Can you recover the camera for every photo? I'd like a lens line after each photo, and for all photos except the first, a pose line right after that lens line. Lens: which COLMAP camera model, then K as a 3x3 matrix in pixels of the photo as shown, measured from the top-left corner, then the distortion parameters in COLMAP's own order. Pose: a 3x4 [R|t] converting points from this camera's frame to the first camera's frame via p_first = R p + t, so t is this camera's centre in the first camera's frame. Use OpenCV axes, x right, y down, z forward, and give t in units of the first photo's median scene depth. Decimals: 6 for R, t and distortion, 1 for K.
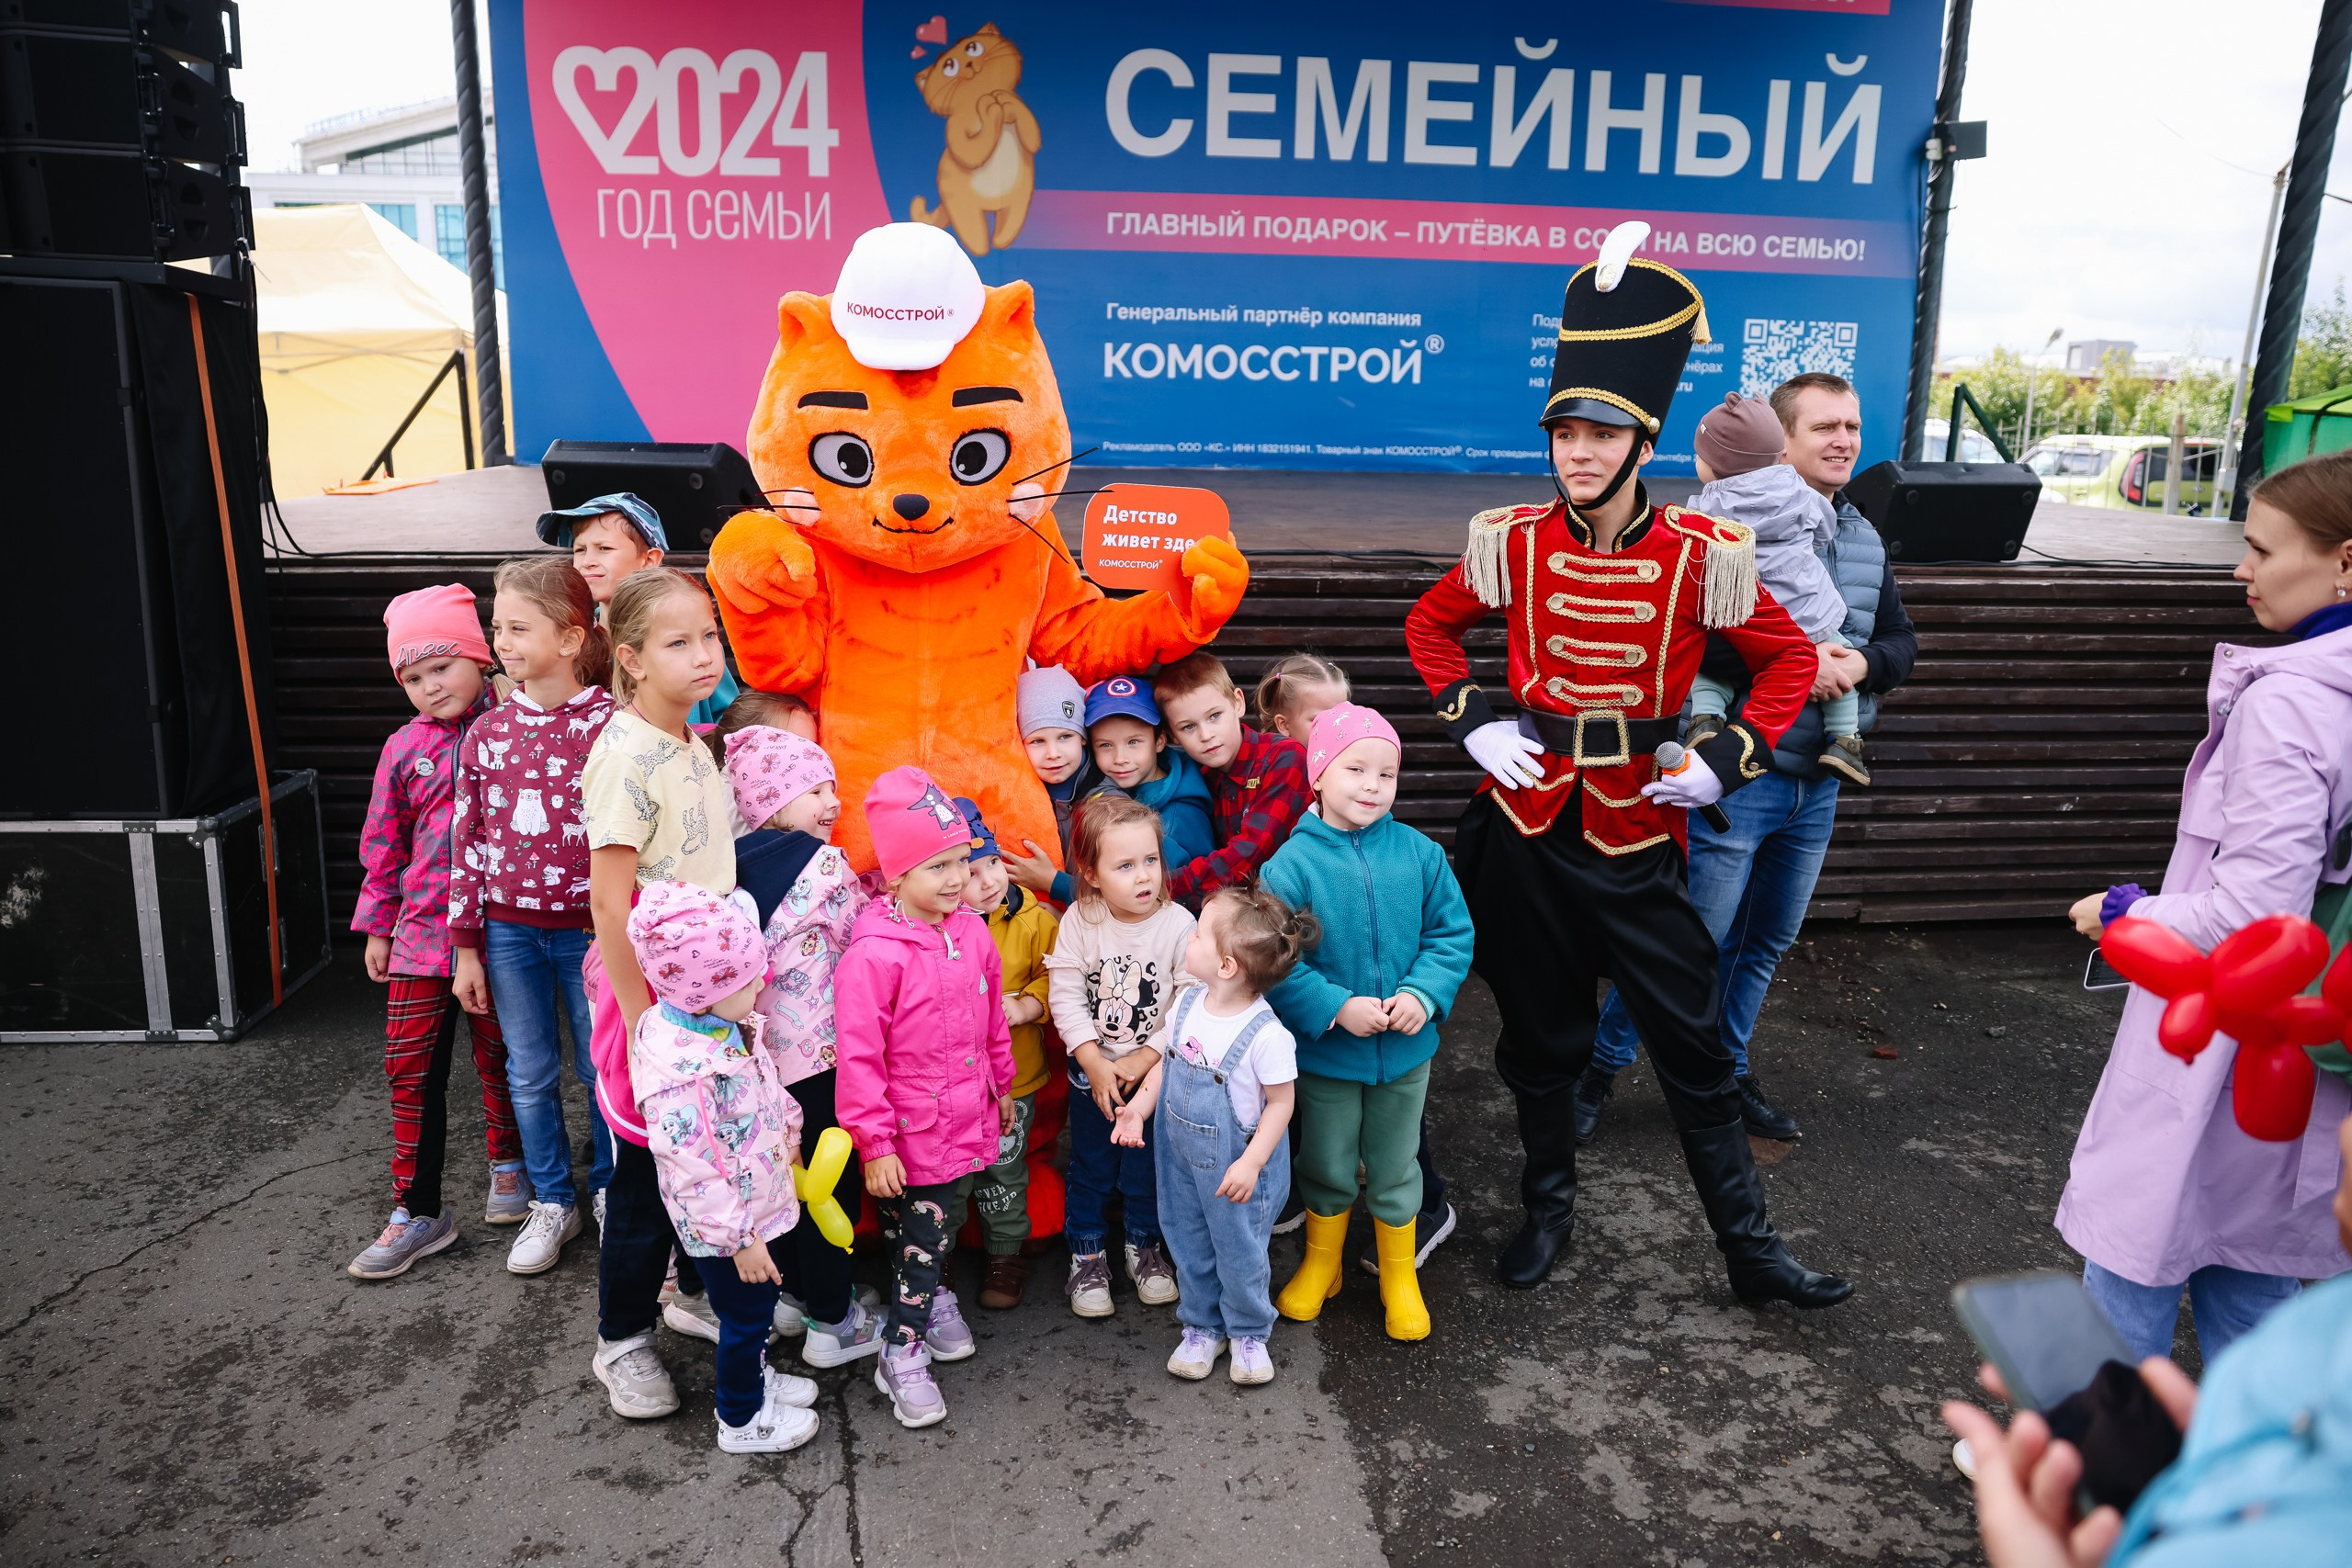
lens RADIAL K [[1606.0, 0, 1174.4], [0, 1606.0, 788.7], [0, 0, 1]] dist [-0.113142, 0.092224]
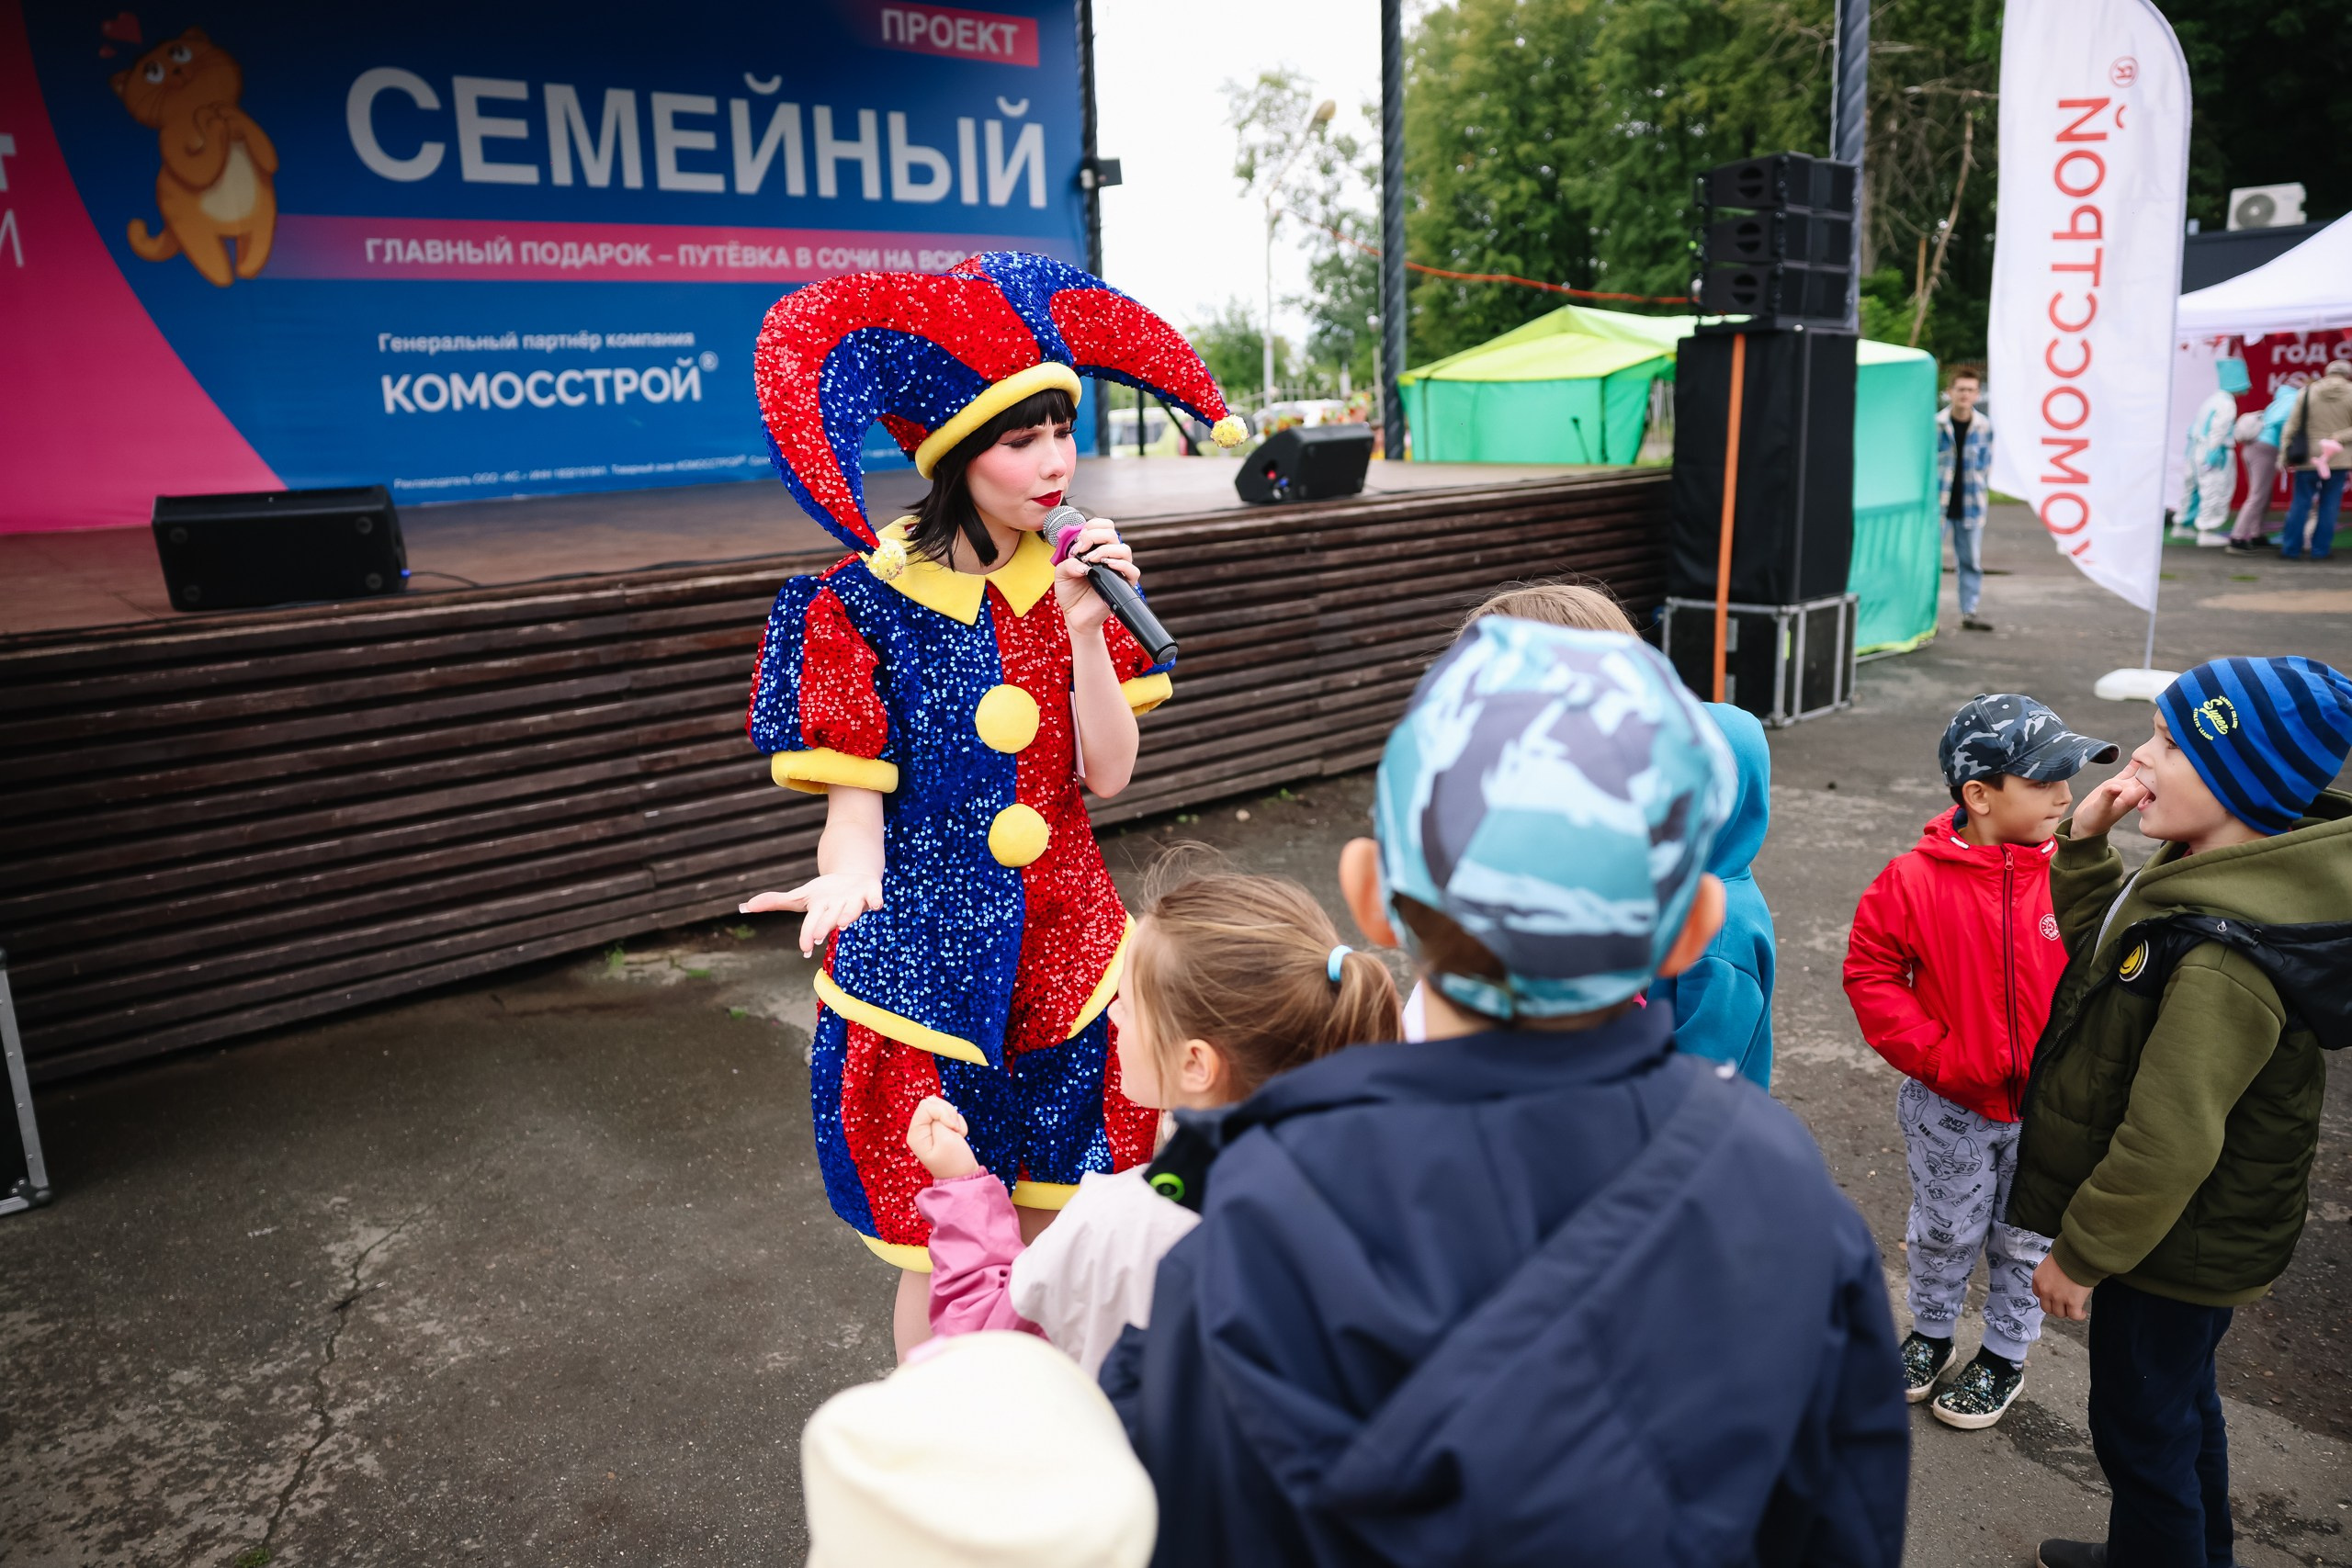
lens RADIAL K [[1606.3, 0, 1176.0], [0, 1606.3, 784.0], [0, 0, 1]] dist [-0.110528, 0.089168]
pose [[0.815095, -0.179043, 0.550966, -0.221722], [0.183638, 0.981851, 0.047391, 0.003034], [-0.549452, 0.062550, 0.833181, -0.028936]]
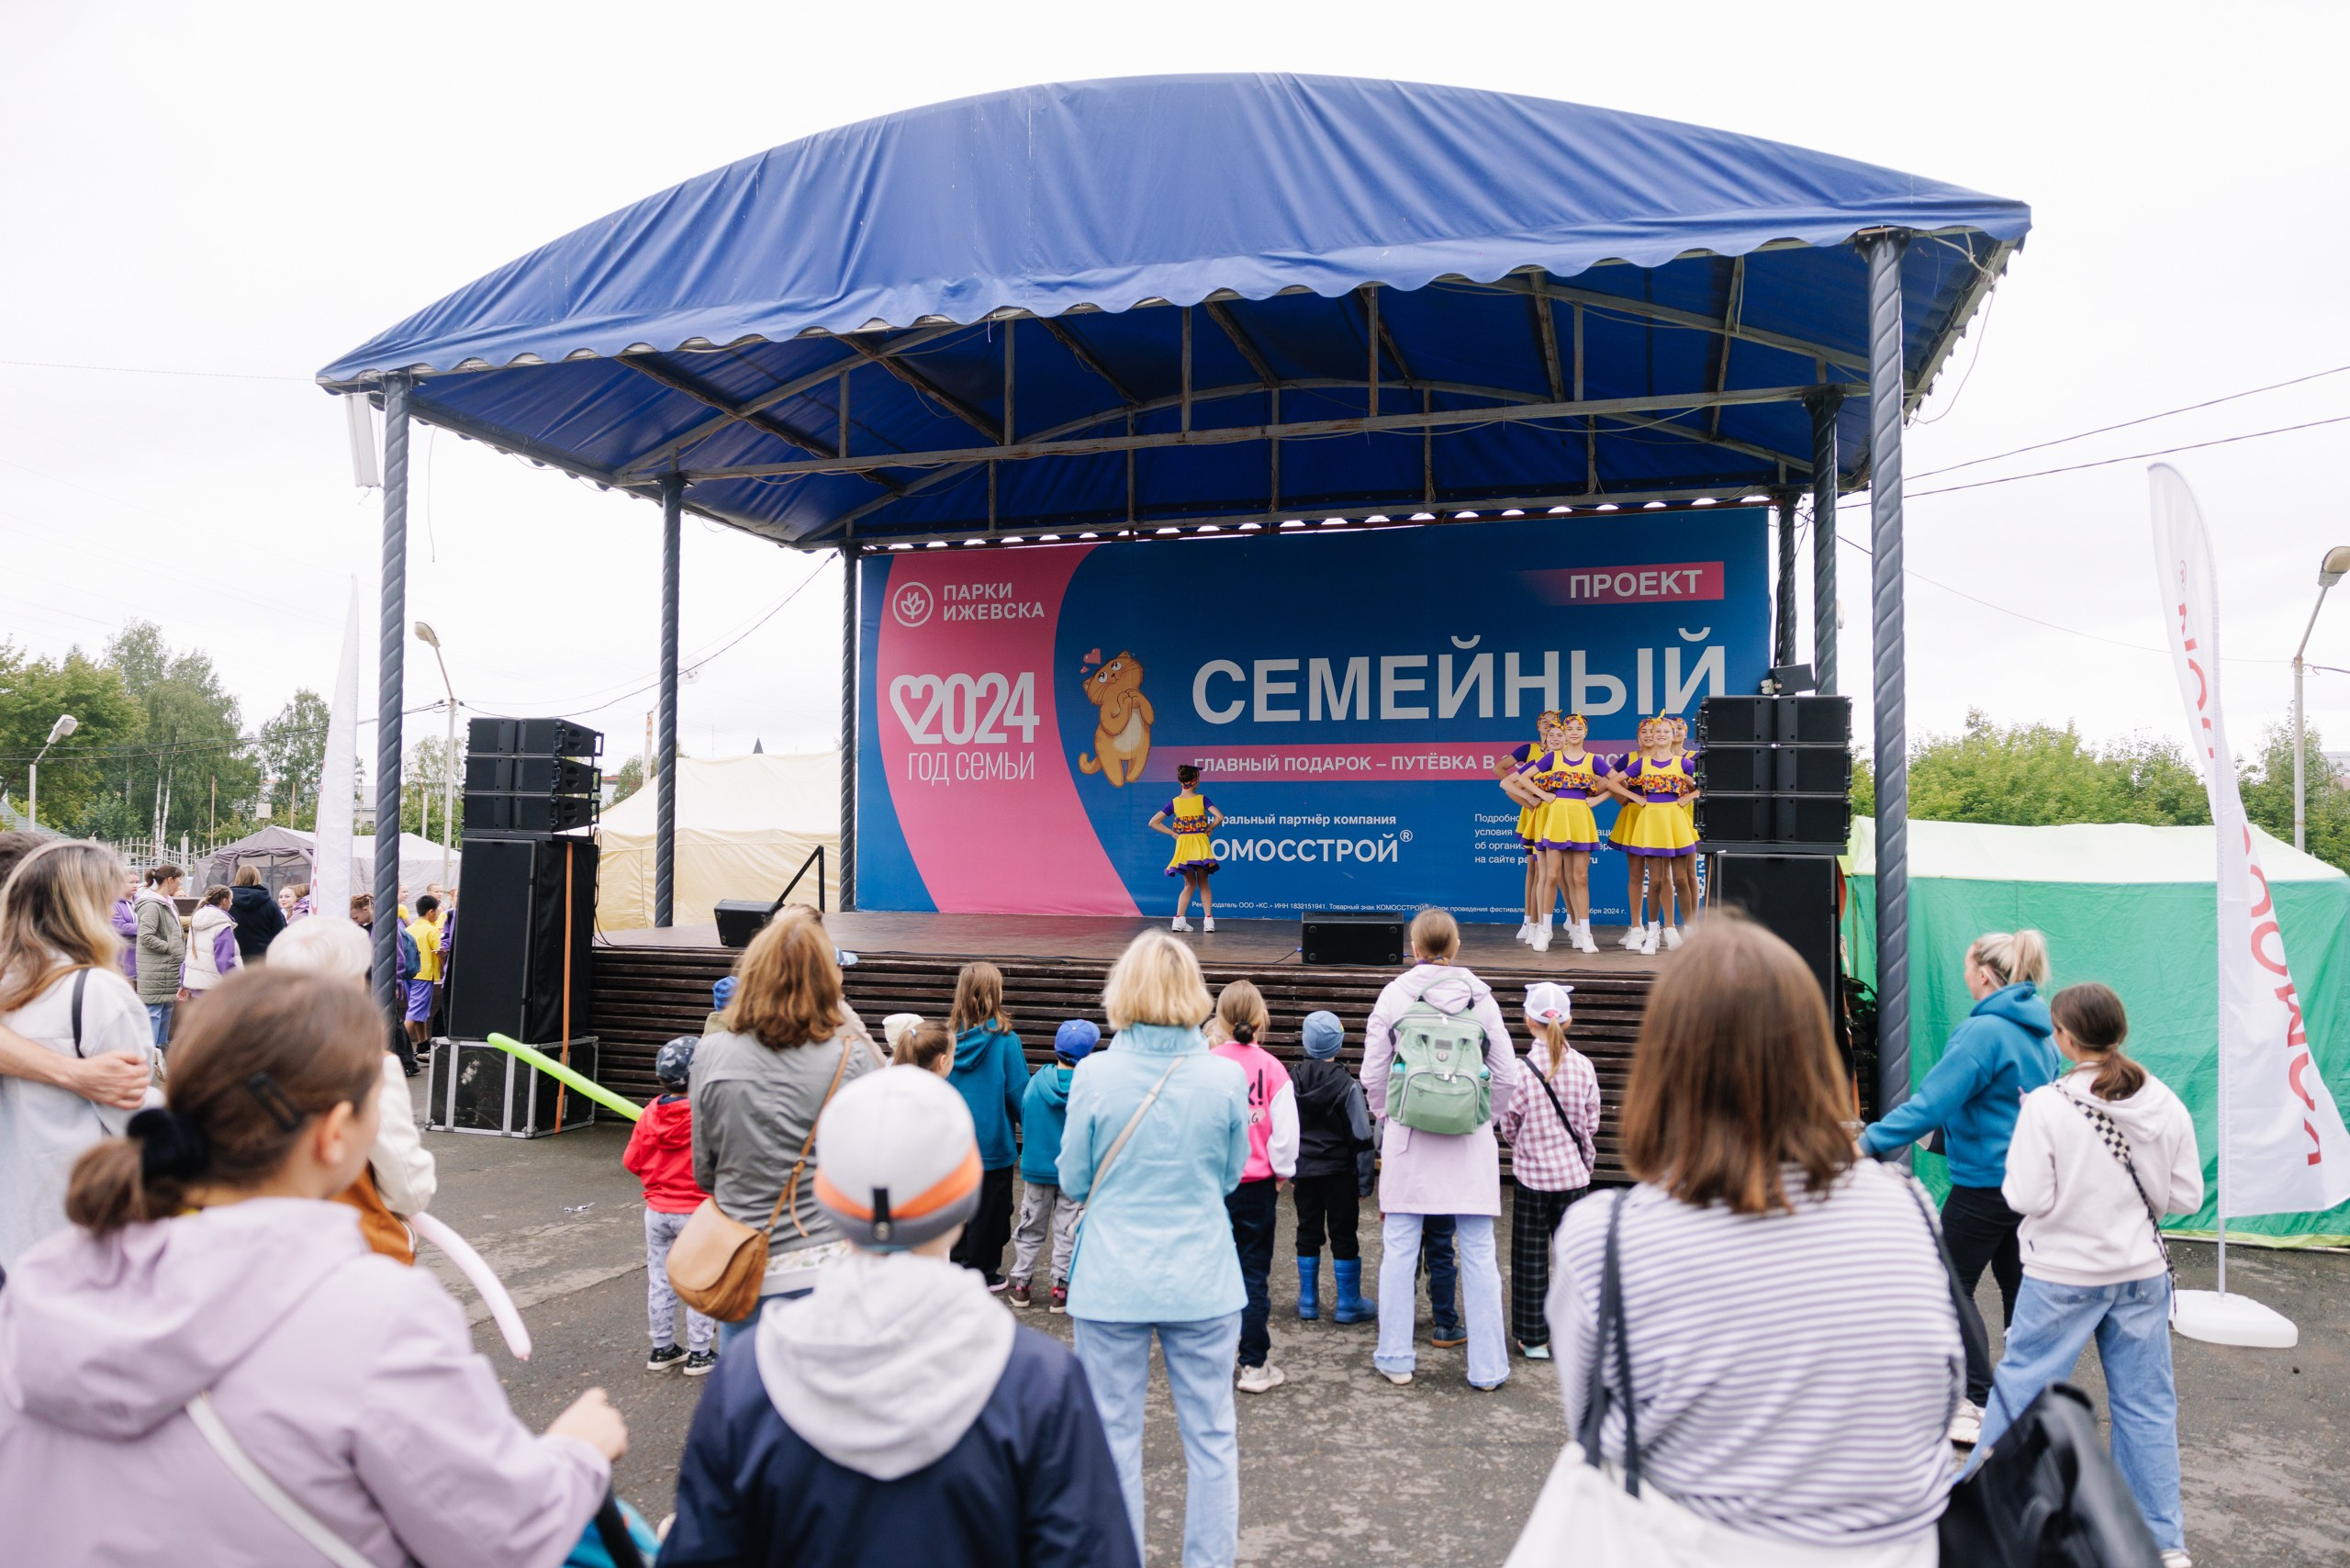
lens RADIAL K [[1574.1, 0, 1175.4], [0, 1574.1, 773.7], [0, 0, 1]] dist [0.004328, -0.000190]
pose [[0.928835, -0.027781, -0.369451, 0.529957], [-0.080045, 0.958587, -0.273321, 0.086530], [0.361744, 0.283443, 0.888145, -0.414062]]
